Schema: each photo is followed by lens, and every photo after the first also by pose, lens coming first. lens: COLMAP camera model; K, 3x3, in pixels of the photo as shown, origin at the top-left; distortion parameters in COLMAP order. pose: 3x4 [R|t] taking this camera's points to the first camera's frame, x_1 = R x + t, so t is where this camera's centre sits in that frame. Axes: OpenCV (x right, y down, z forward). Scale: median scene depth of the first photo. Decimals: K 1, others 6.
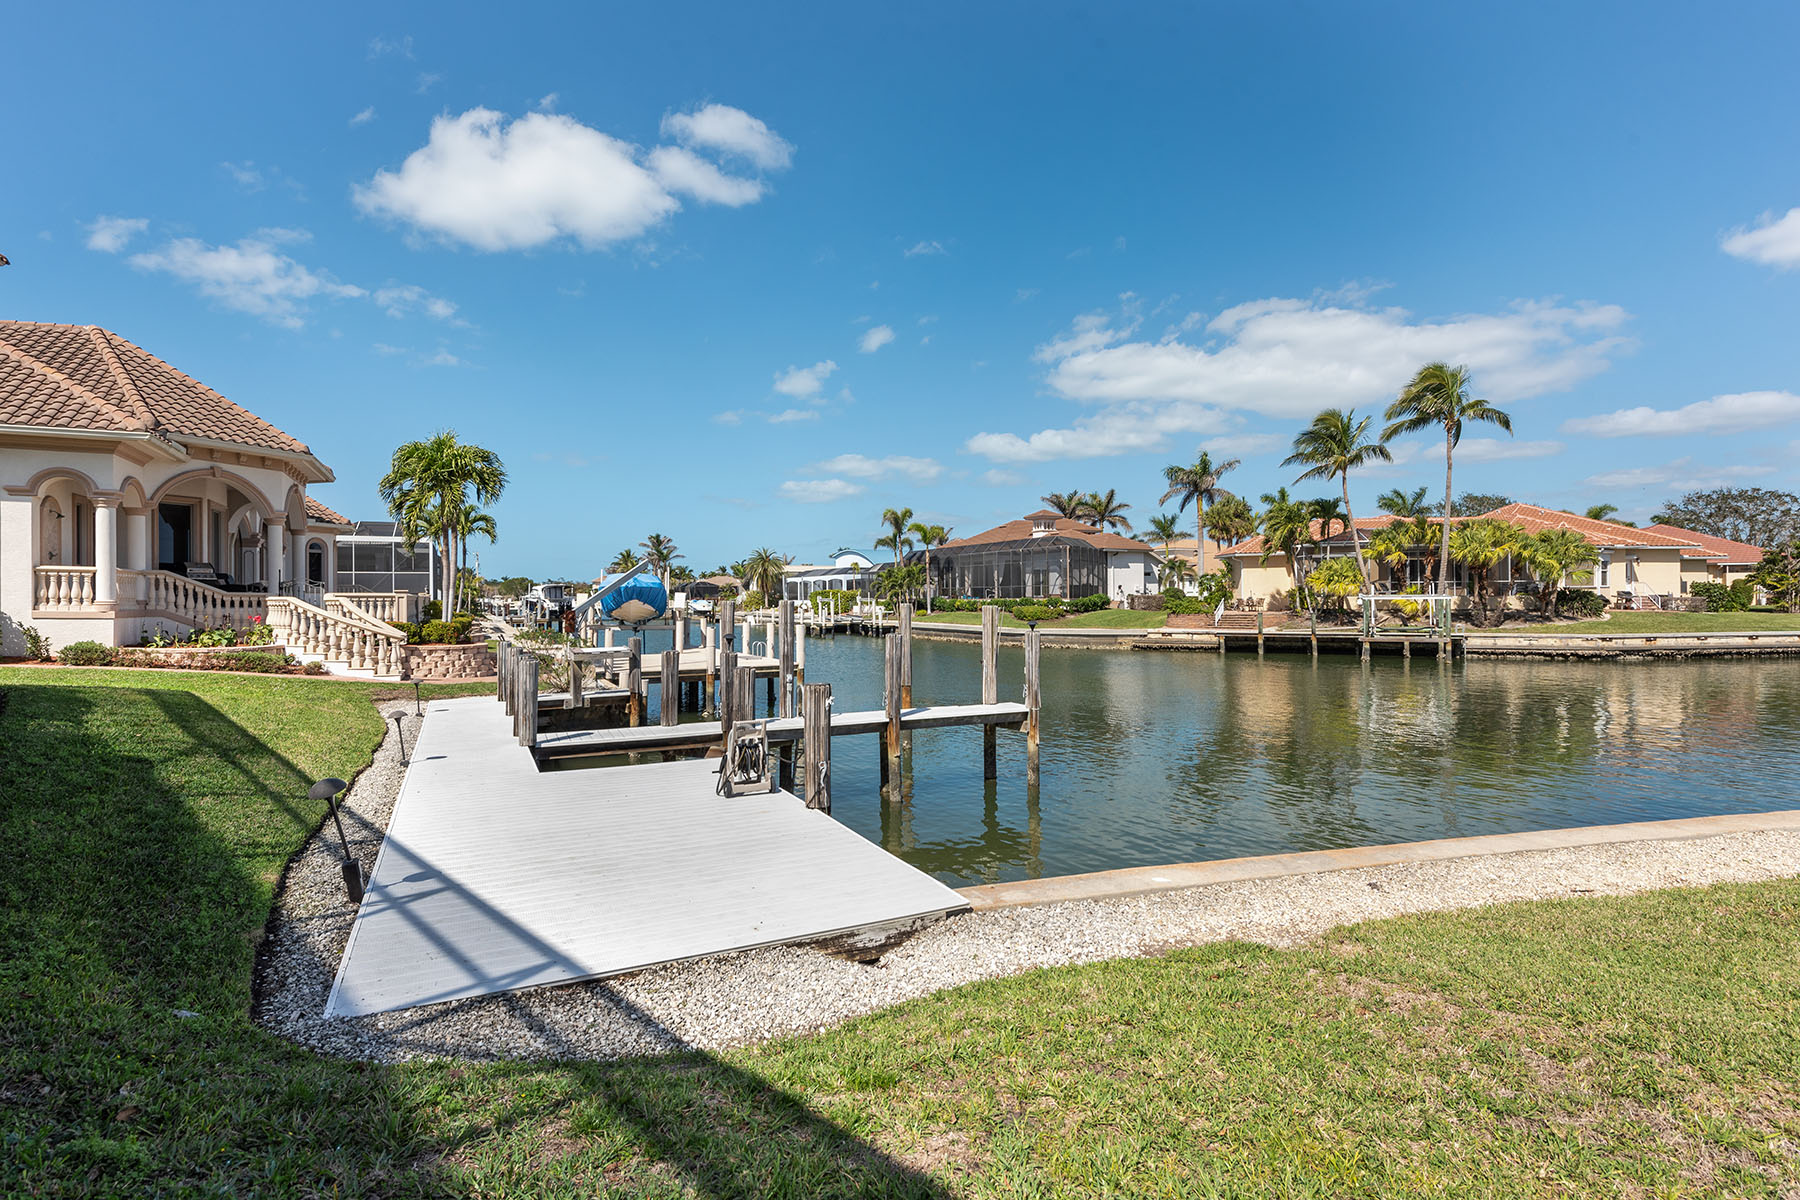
lens RADIAL K [[876.2, 0, 900.7], [0, 876.2, 593.0], [0, 0, 1]] dist [0.010775, -0.002451]
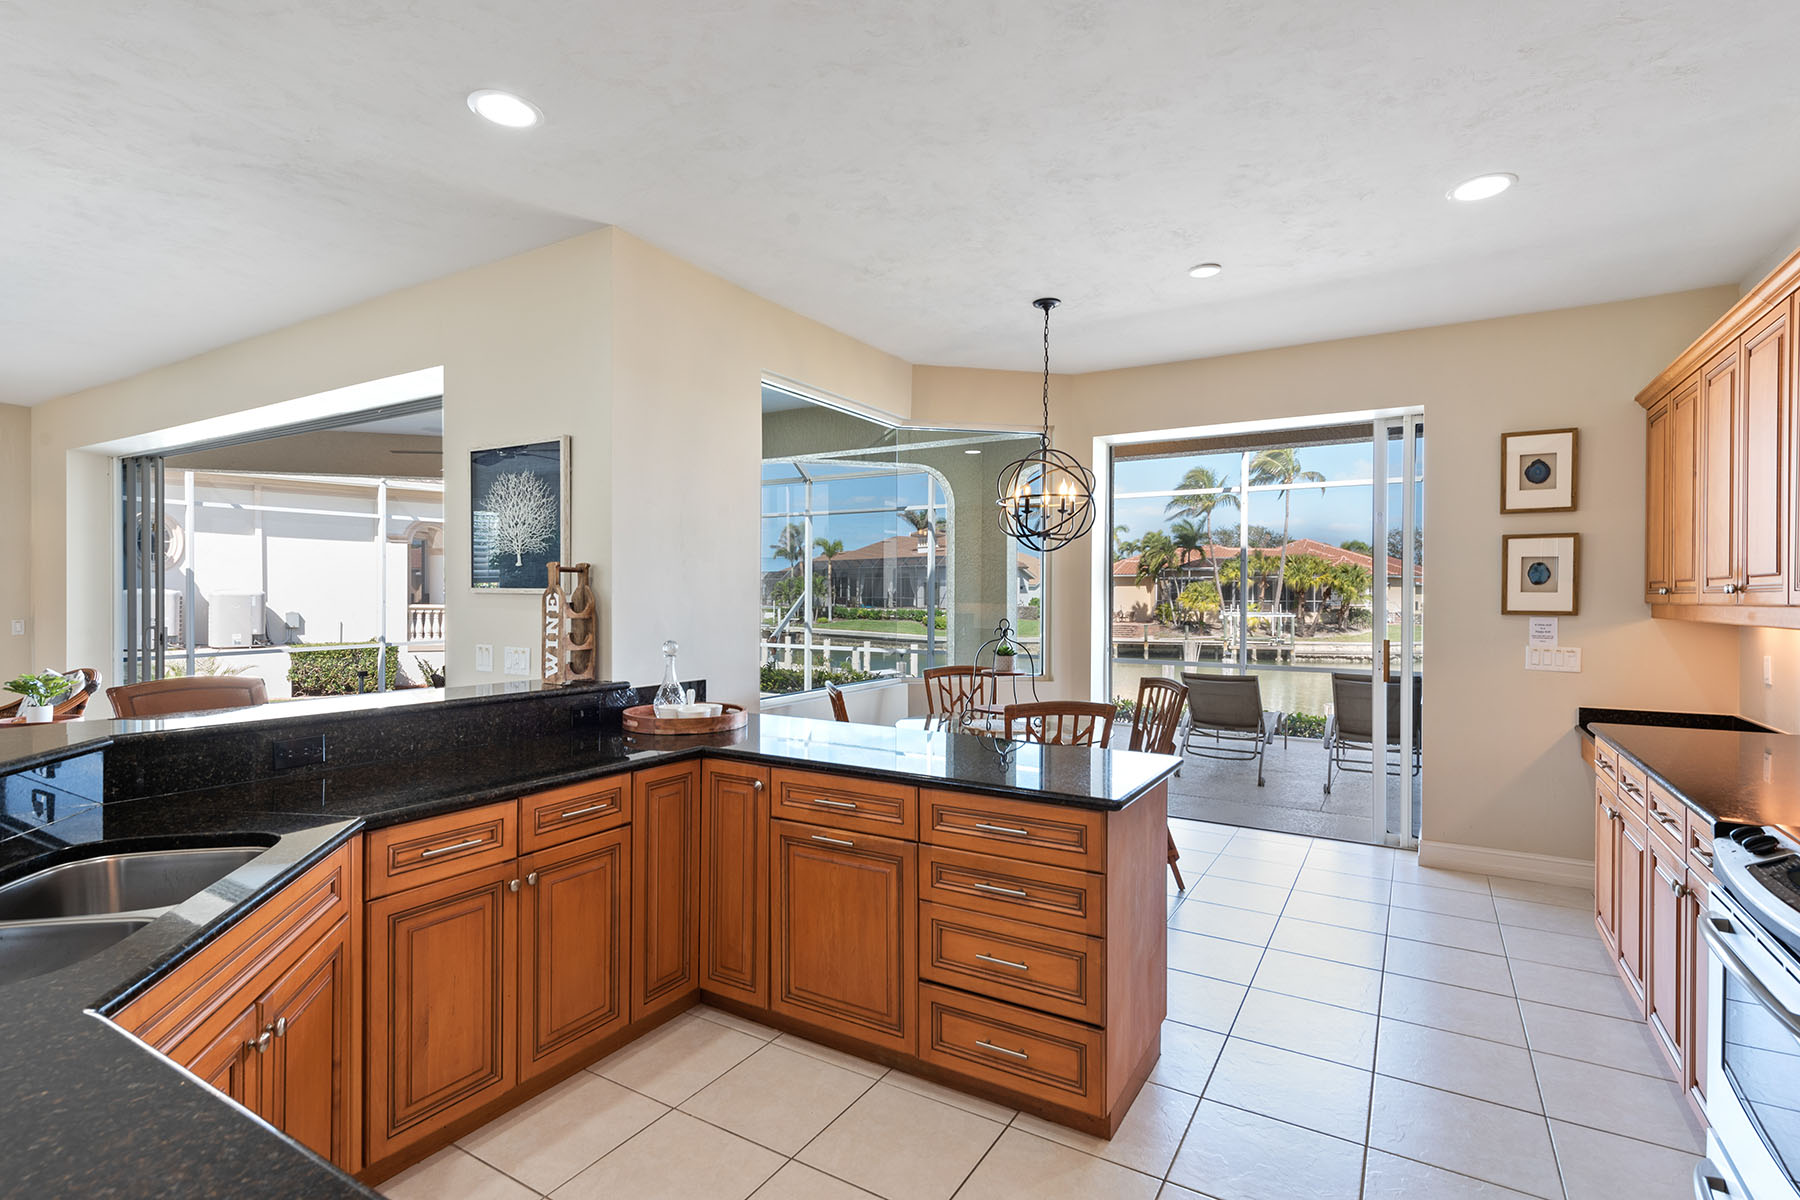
lens RADIAL K [[855.2, 0, 886.6], [0, 855.2, 601.2], [0, 0, 1]] dist [0.003926, 0.002591]
pose [[0.969020, 0.008356, 0.246839, -0.238689], [-0.011507, 0.999870, 0.011326, -0.020119], [-0.246712, -0.013816, 0.968990, -0.081724]]
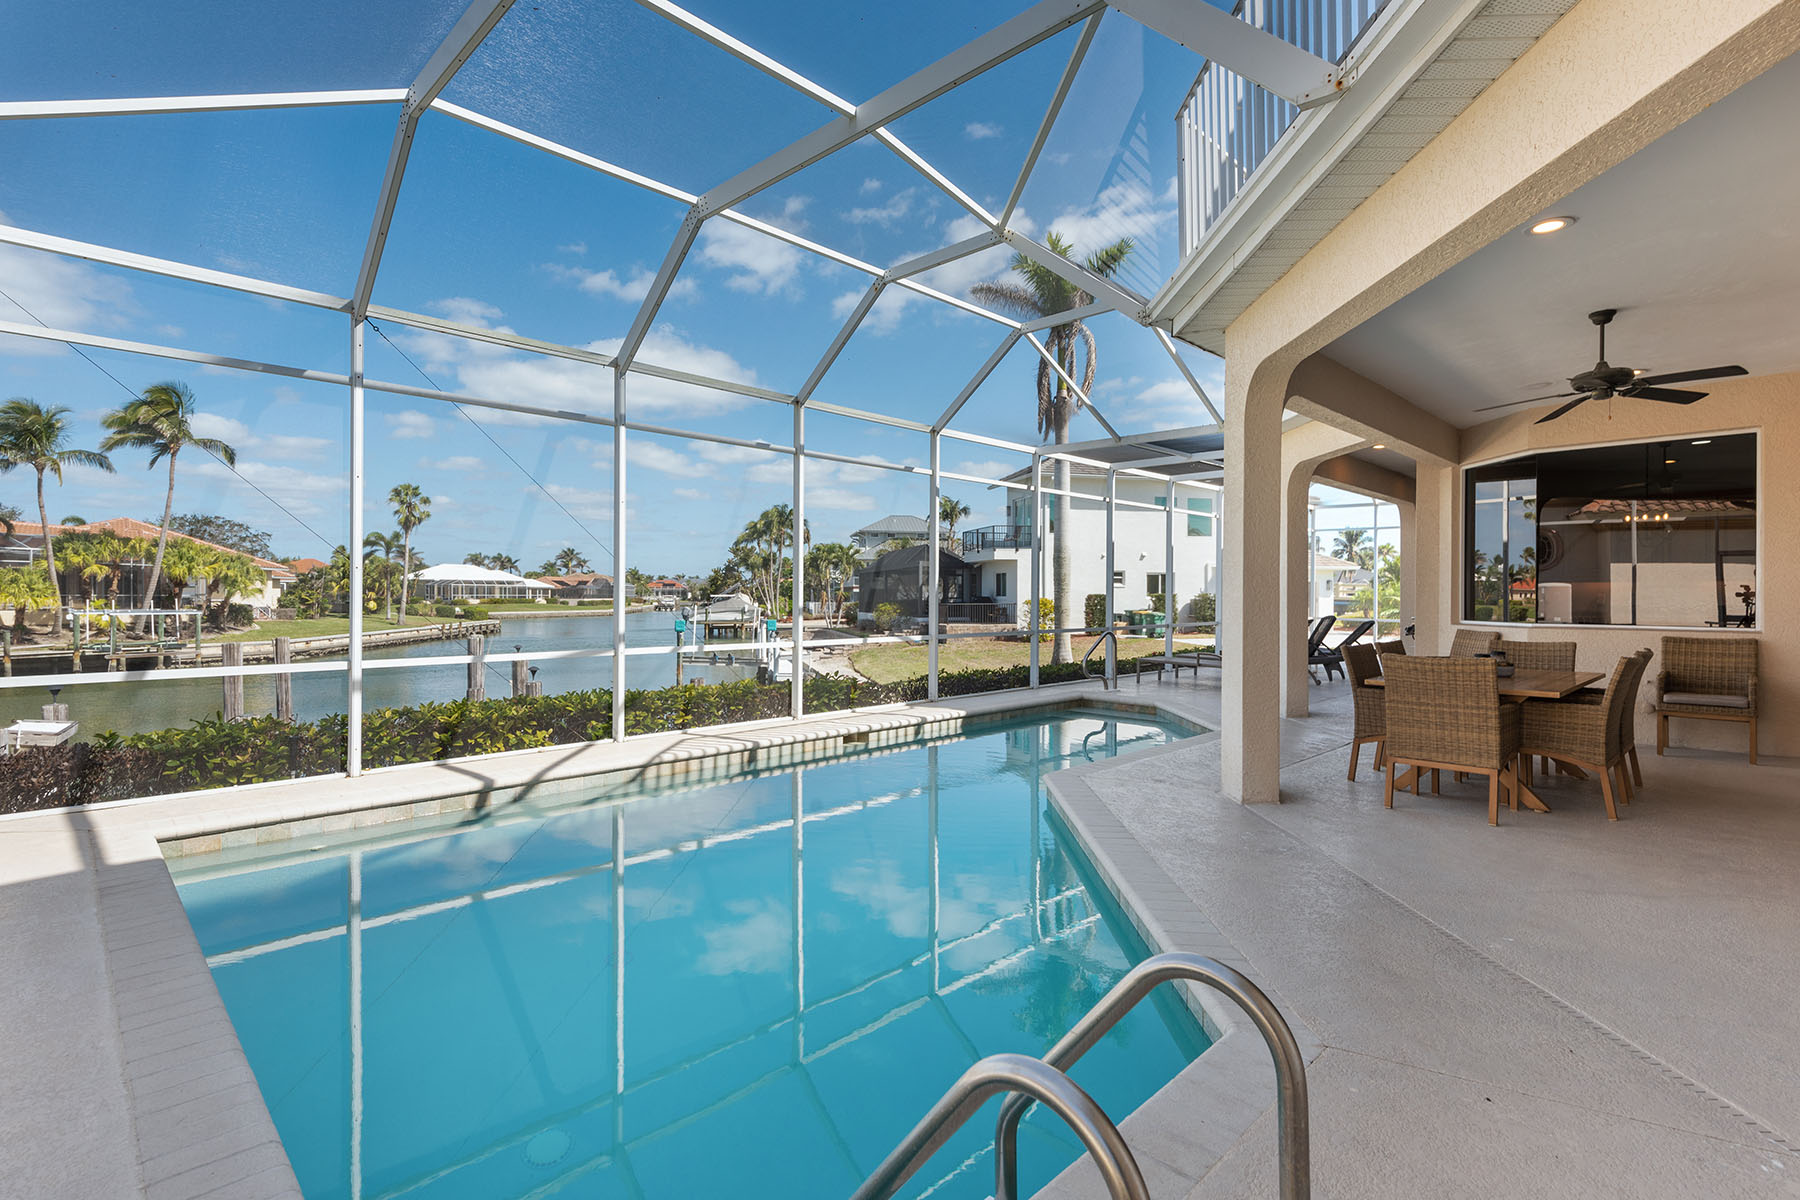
lens RADIAL K [[855.2, 0, 888.4], [0, 855.2, 607.5], [0, 0, 1]] dist [0.003926, 0.002591]
pose [[-0.013136, -0.005667, 0.999898, -0.365894], [-0.009448, 0.999940, 0.005543, -0.012641], [-0.999869, -0.009374, -0.013189, 0.137864]]
